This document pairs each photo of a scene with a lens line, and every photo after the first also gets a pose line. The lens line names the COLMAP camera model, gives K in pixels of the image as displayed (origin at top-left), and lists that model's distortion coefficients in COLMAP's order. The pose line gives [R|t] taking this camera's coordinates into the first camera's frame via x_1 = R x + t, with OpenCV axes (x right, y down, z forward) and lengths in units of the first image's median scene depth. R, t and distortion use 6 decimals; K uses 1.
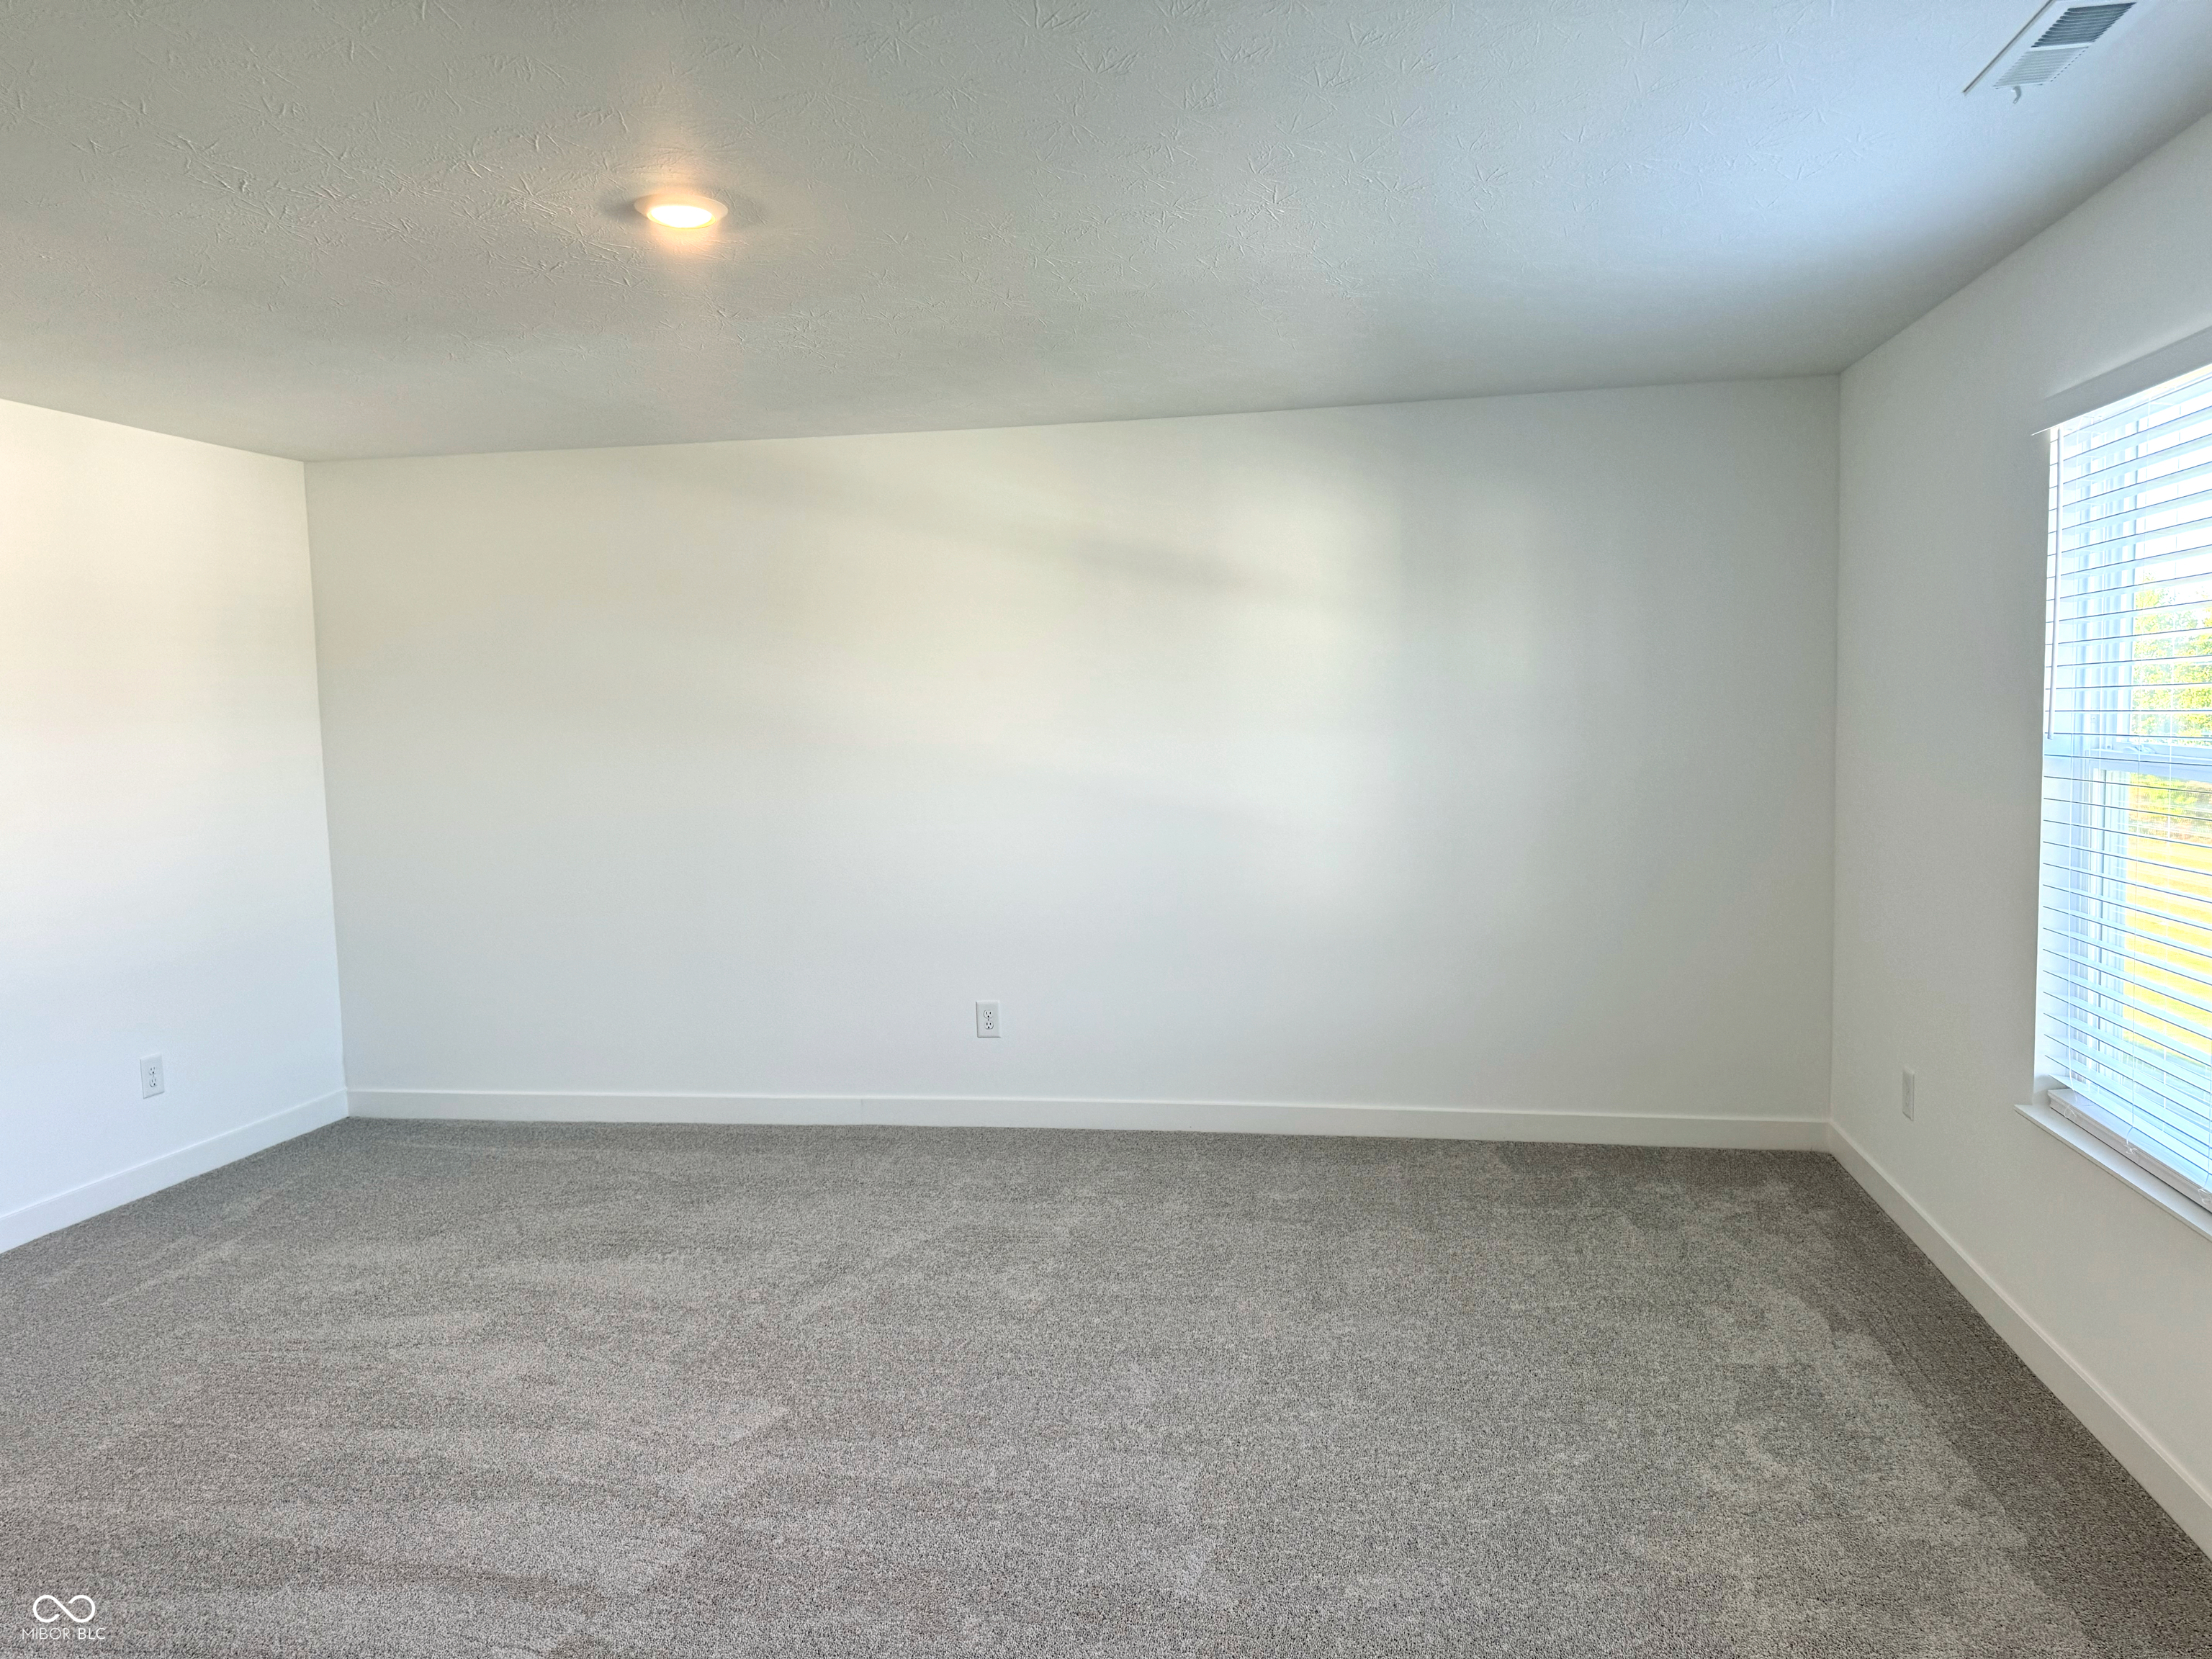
lens RADIAL K [[1558.6, 0, 1110.4], [0, 1558.6, 834.2], [0, 0, 1]] dist [0.130689, -0.233273]
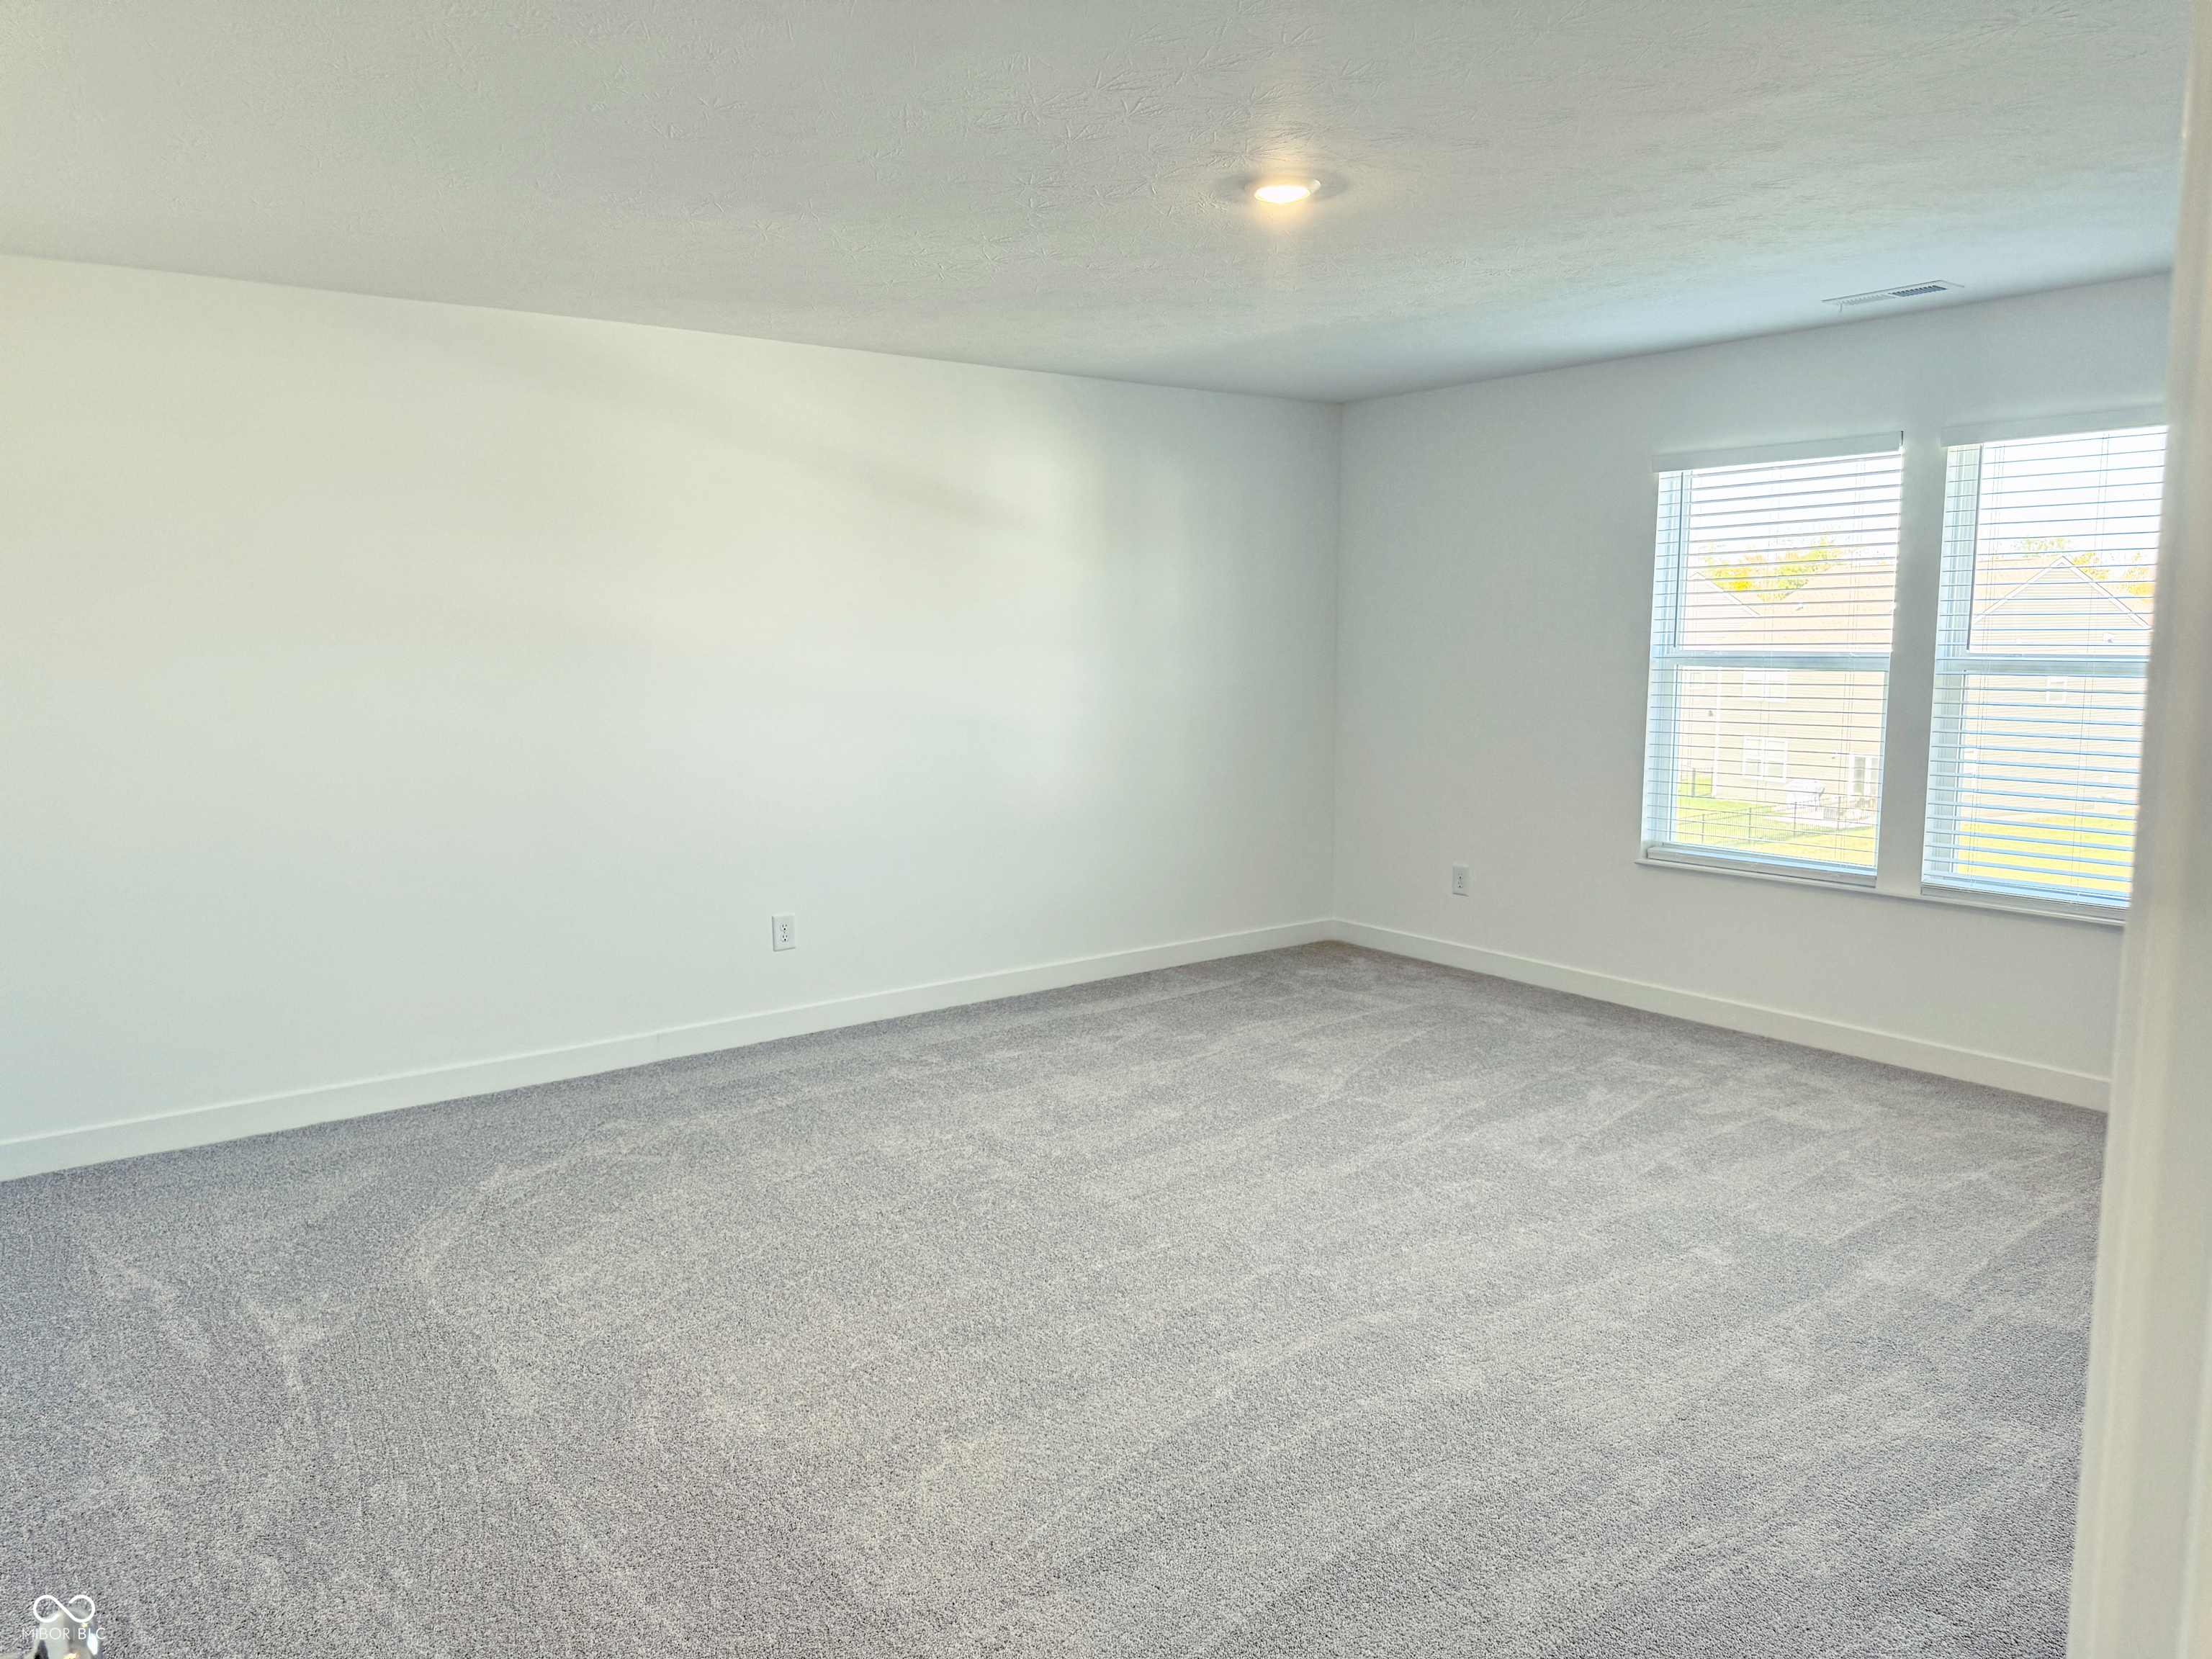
lens RADIAL K [[1558.6, 0, 1110.4], [0, 1558.6, 834.2], [0, 0, 1]] dist [0.130689, -0.233273]
pose [[0.662583, -0.077128, 0.745007, -0.747402], [0.050186, 0.997020, 0.058585, 0.007080], [-0.747305, -0.001429, 0.664479, 0.180654]]
